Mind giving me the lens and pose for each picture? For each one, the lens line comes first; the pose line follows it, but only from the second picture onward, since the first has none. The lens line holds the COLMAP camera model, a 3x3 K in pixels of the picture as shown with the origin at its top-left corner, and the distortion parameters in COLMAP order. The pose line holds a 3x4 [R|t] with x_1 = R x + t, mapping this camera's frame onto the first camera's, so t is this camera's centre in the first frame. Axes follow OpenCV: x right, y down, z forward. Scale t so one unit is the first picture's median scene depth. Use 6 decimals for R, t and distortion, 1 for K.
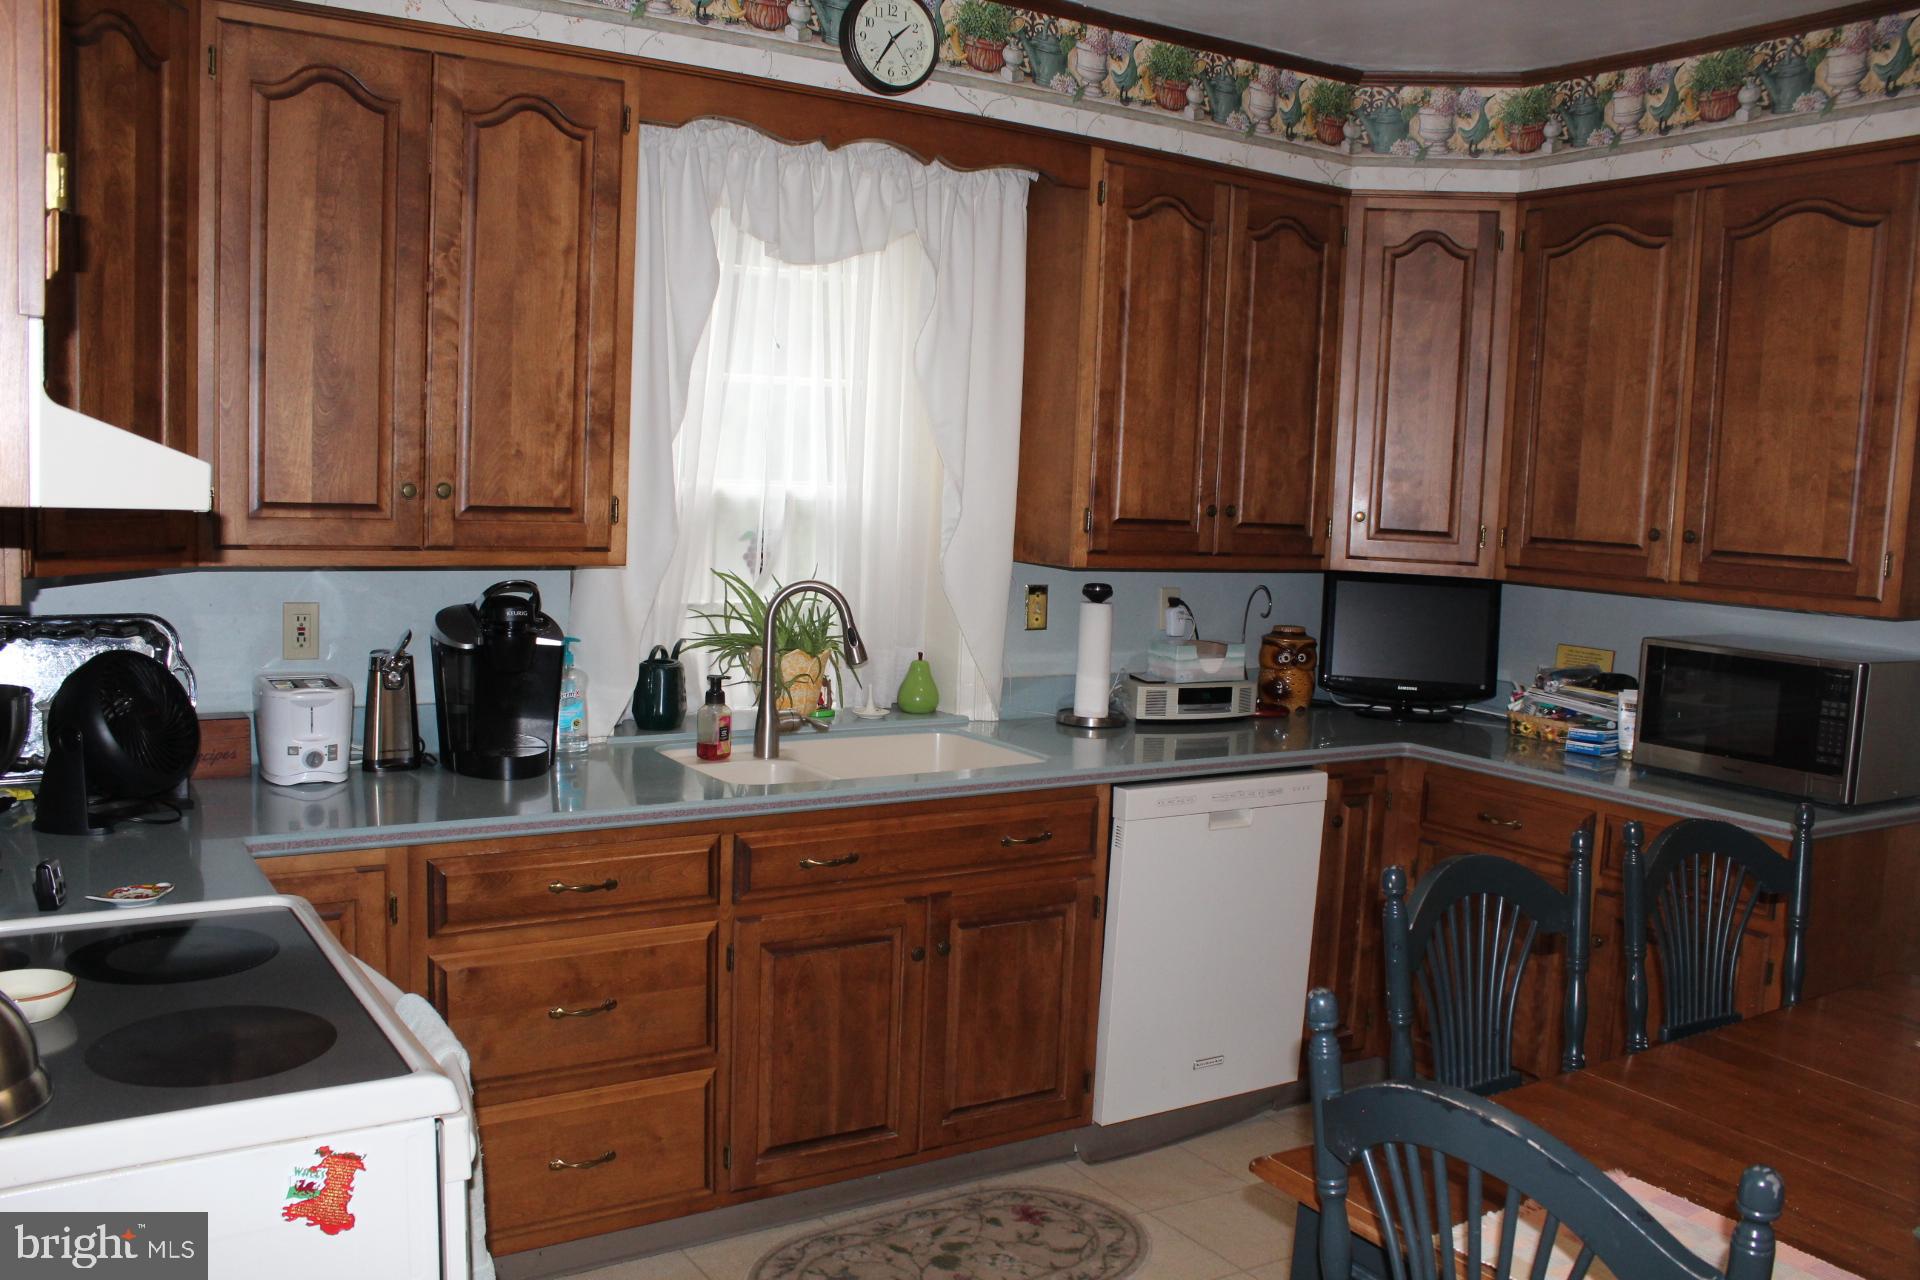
lens RADIAL K [[1634.6, 0, 960.0], [0, 1634.6, 640.0], [0, 0, 1]] dist [-0.167016, 0.186940]
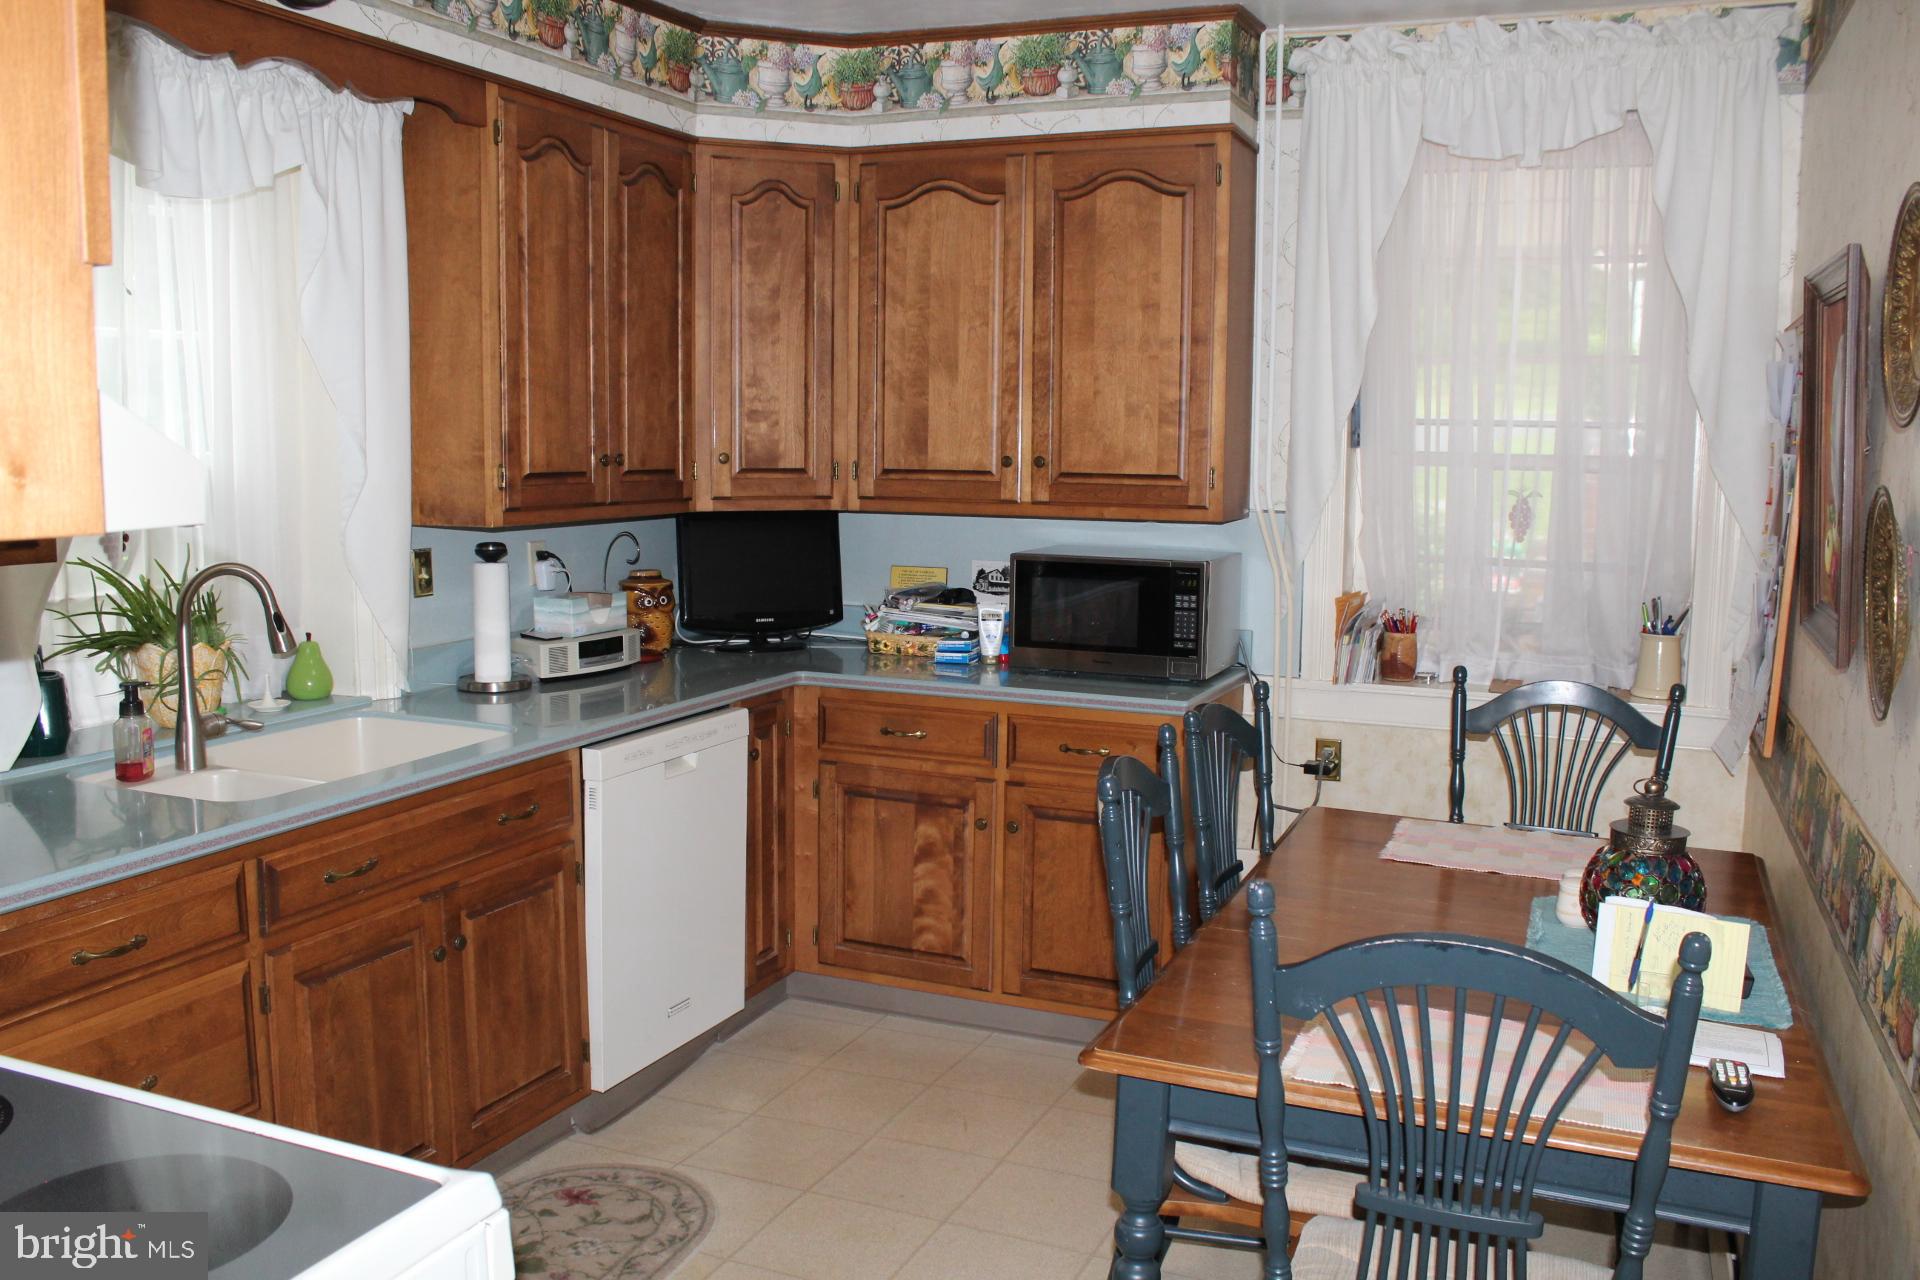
lens RADIAL K [[1634.6, 0, 960.0], [0, 1634.6, 640.0], [0, 0, 1]] dist [-0.167016, 0.186940]
pose [[0.827183, -0.103336, 0.552350, -0.232845], [0.080261, 0.994595, 0.065877, -0.019109], [-0.556172, -0.010160, 0.831005, 0.063877]]
